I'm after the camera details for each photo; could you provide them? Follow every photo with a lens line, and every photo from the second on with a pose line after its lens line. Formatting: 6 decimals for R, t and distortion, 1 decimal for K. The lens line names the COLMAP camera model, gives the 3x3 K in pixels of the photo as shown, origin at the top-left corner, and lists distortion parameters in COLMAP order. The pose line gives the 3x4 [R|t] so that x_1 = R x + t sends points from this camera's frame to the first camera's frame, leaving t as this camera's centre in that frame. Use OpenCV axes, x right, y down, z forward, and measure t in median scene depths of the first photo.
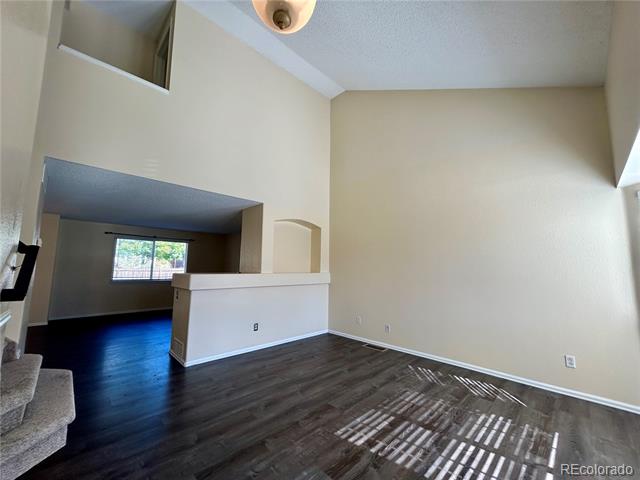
lens RADIAL K [[257.1, 0, 320.4], [0, 257.1, 239.4], [0, 0, 1]] dist [0.000752, 0.000419]
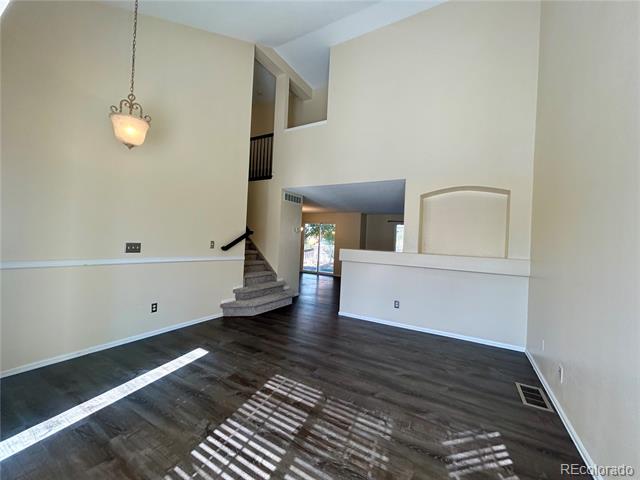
lens RADIAL K [[257.1, 0, 320.4], [0, 257.1, 239.4], [0, 0, 1]] dist [0.000752, 0.000419]
pose [[0.260076, -0.007673, -0.965558, 1.167146], [0.066962, 0.997704, 0.010108, 0.094892], [0.963264, -0.067284, 0.259992, 0.822954]]
